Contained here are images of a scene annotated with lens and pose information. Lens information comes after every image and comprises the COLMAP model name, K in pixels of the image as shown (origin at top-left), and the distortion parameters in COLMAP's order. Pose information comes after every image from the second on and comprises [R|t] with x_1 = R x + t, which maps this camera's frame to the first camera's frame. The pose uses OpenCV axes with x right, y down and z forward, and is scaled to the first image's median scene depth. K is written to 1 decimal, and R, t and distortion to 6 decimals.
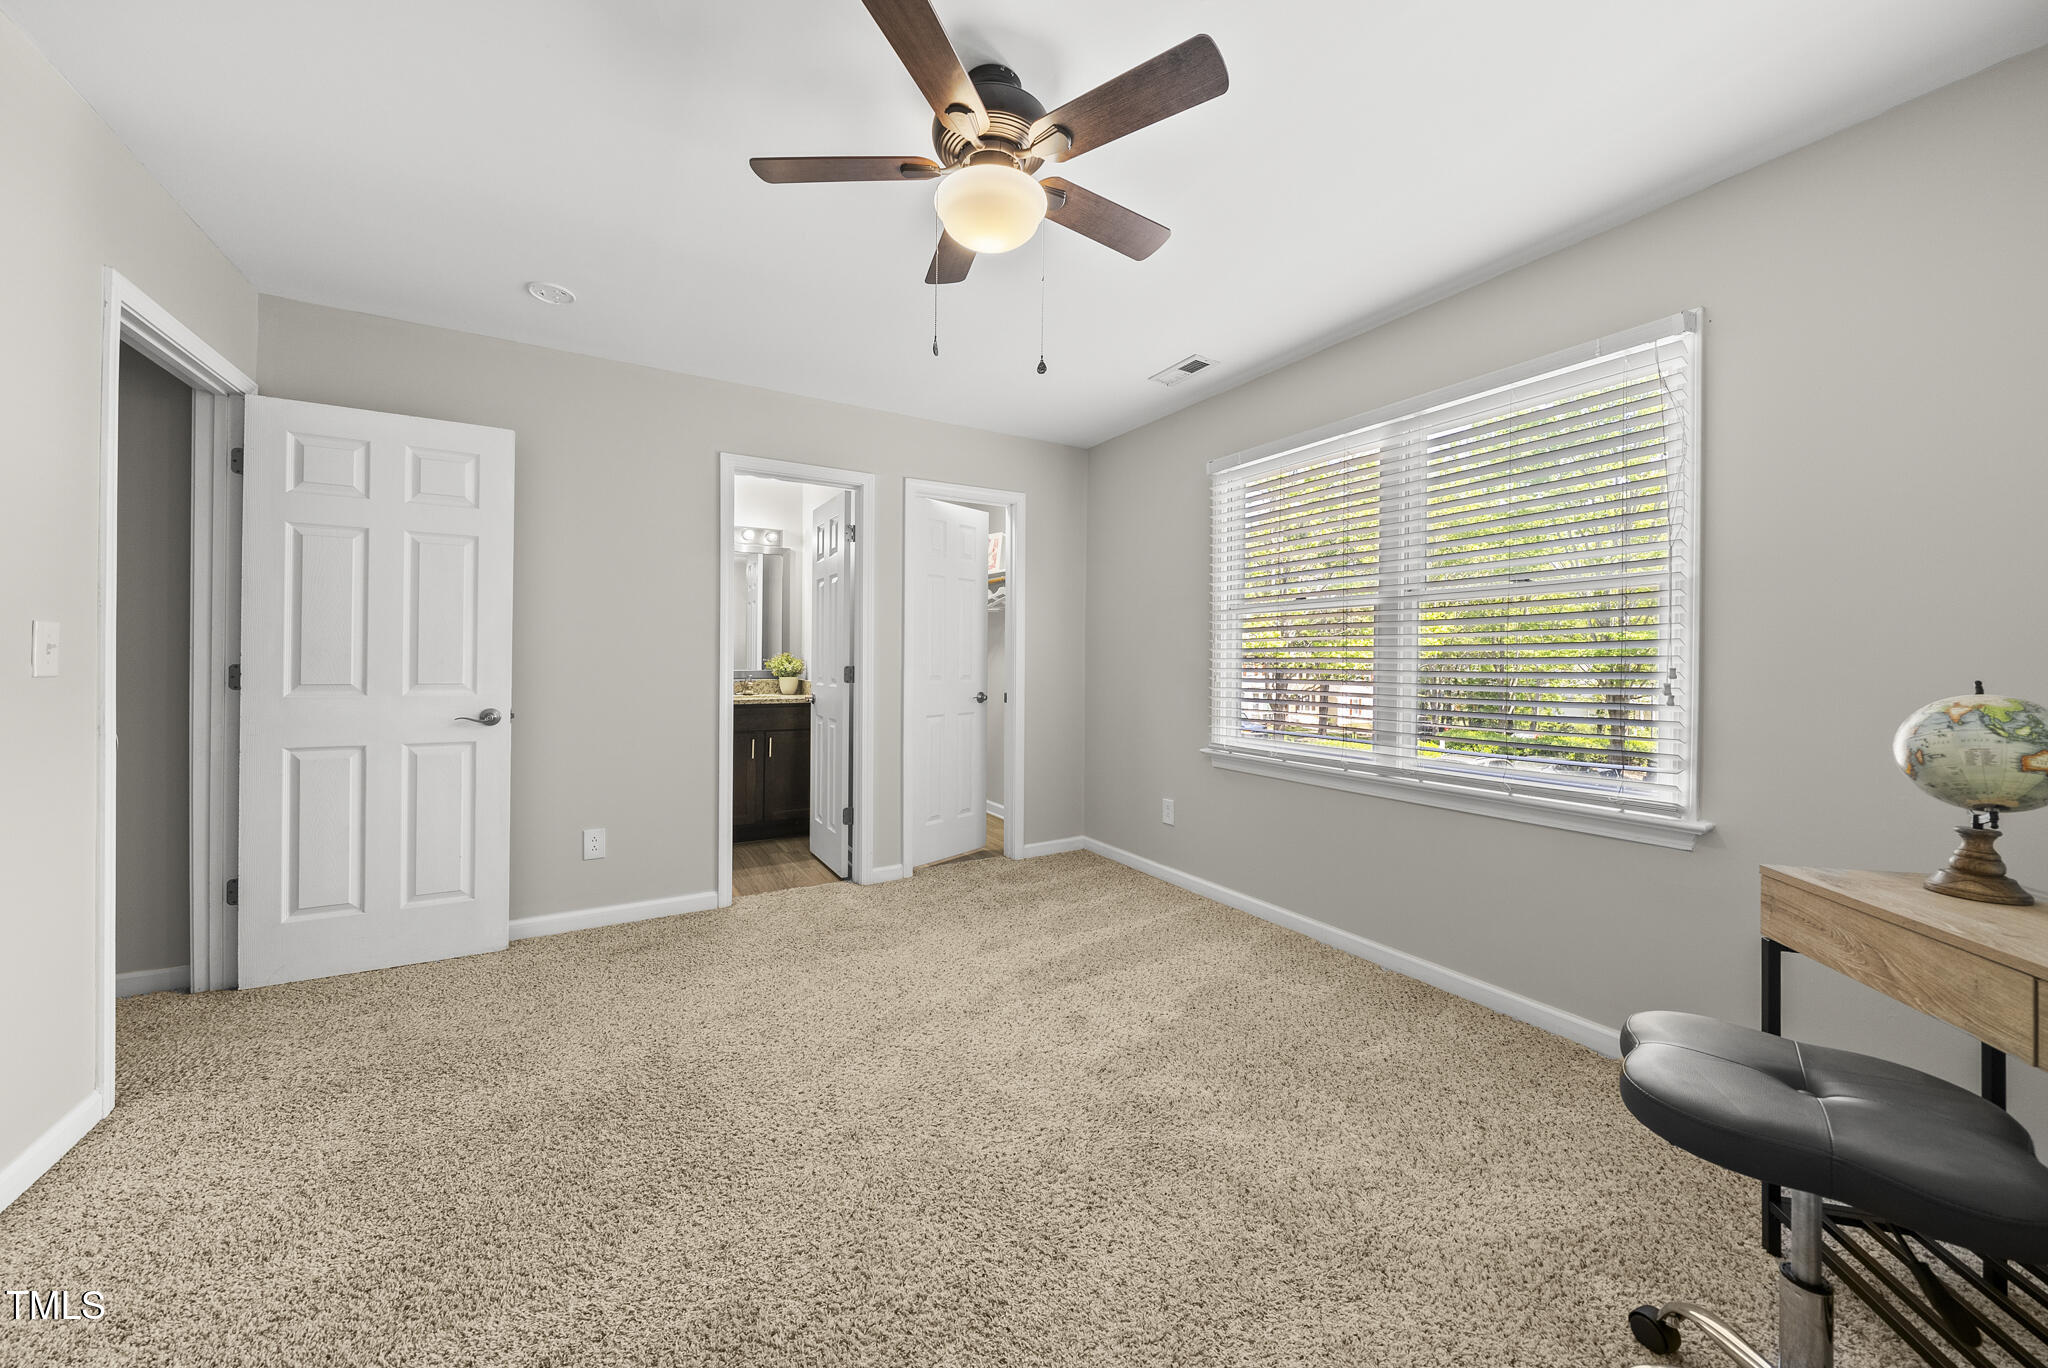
lens RADIAL K [[709.3, 0, 1017.2], [0, 709.3, 669.8], [0, 0, 1]] dist [-0.008145, -0.000327]
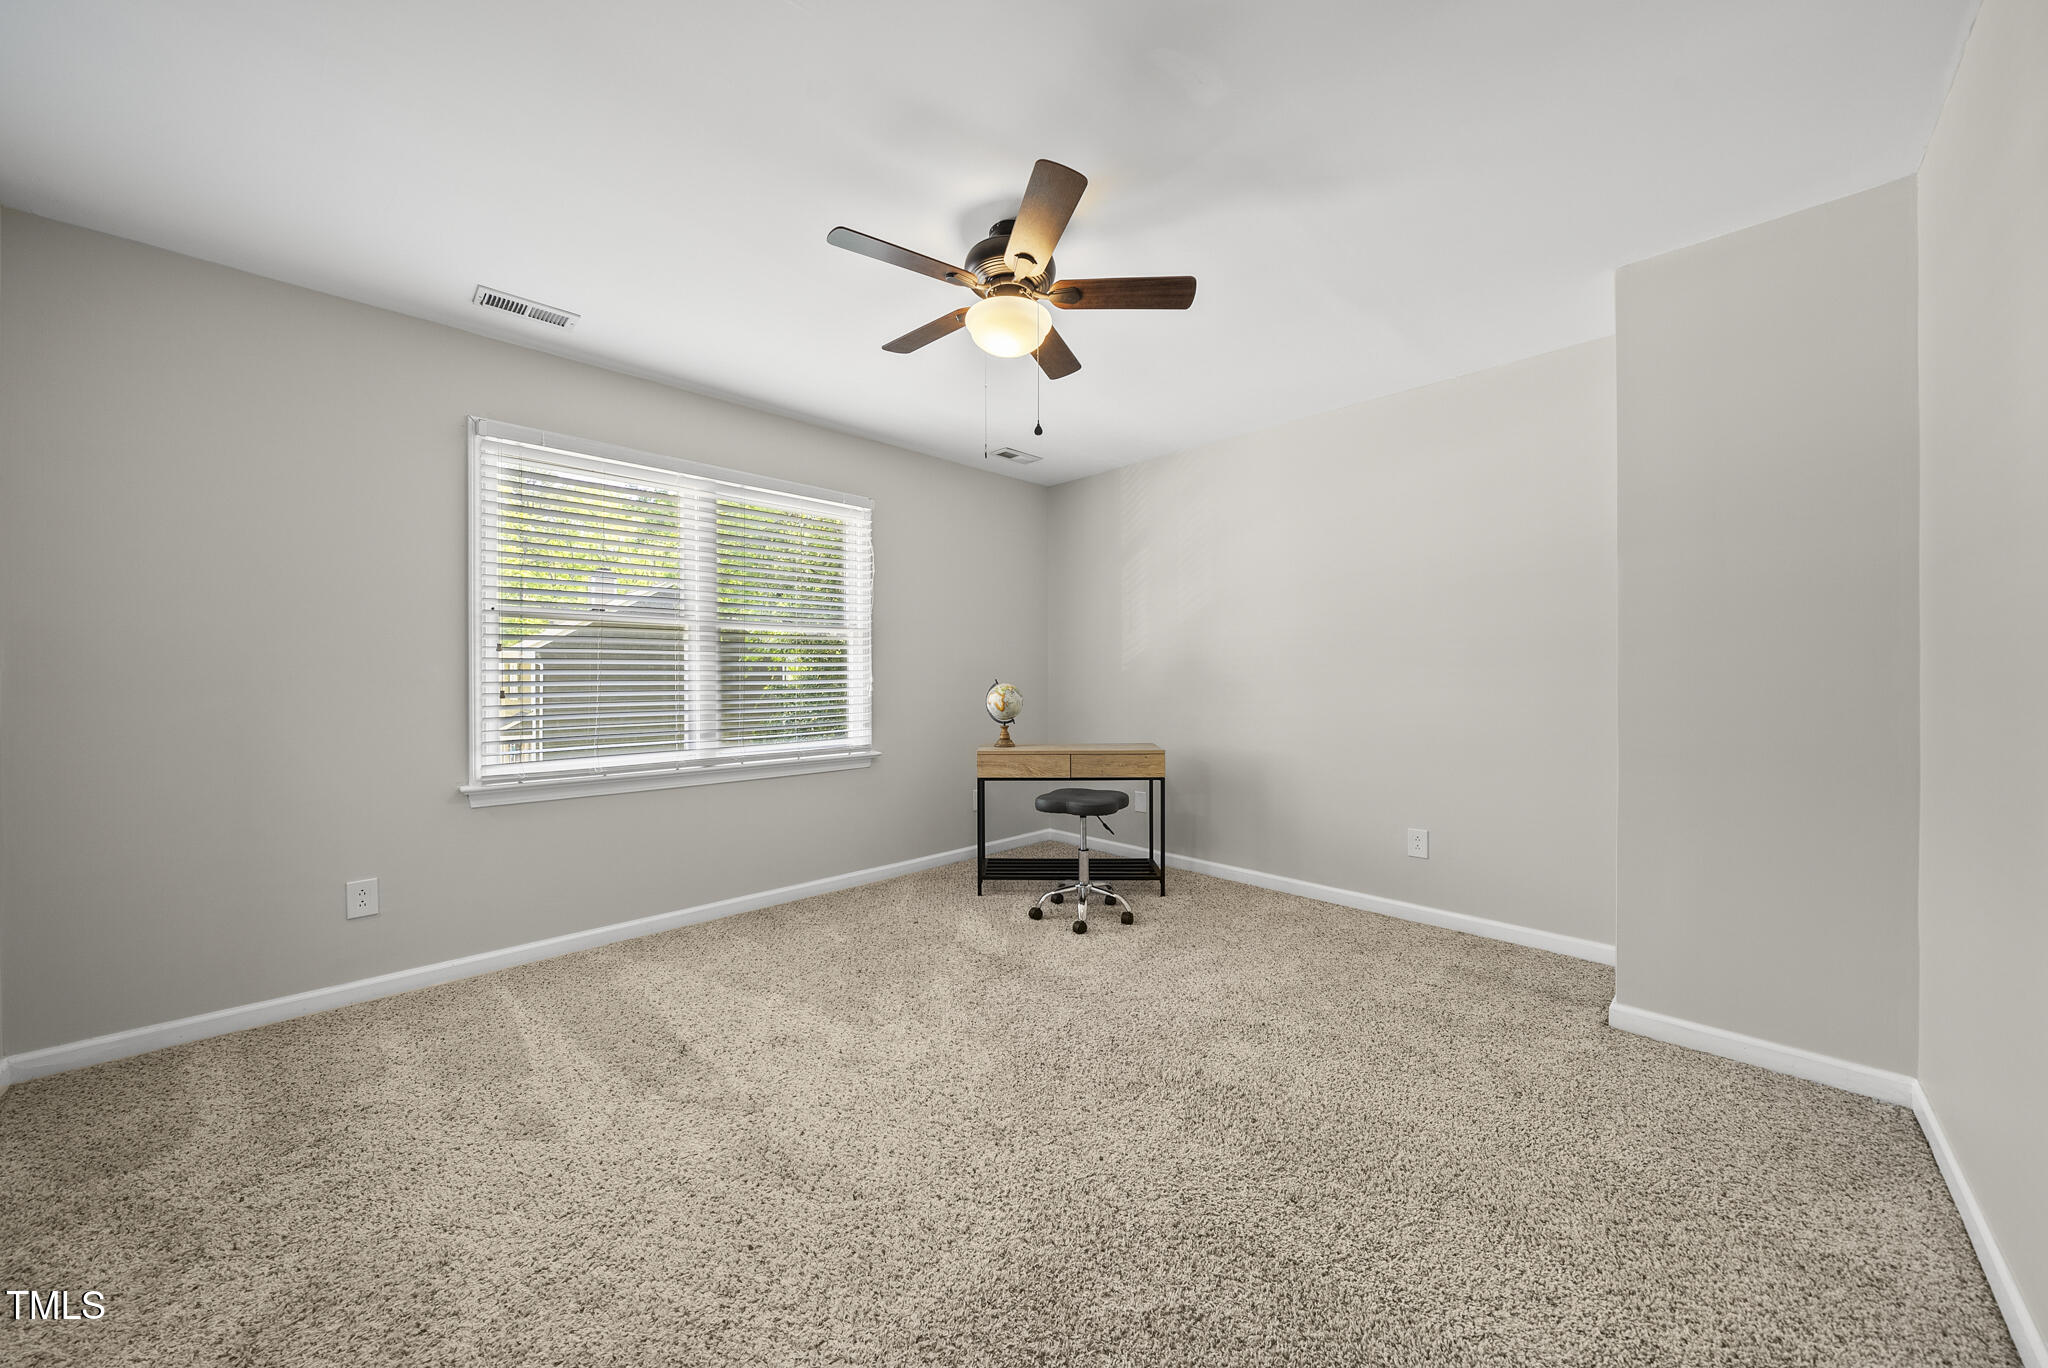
lens RADIAL K [[709.3, 0, 1020.8], [0, 709.3, 673.5], [0, 0, 1]] dist [-0.008145, -0.000327]
pose [[-0.253030, -0.006905, 0.967434, -0.727957], [0.005329, 0.999949, 0.008531, -0.015064], [-0.967444, 0.007314, -0.252980, 0.714053]]
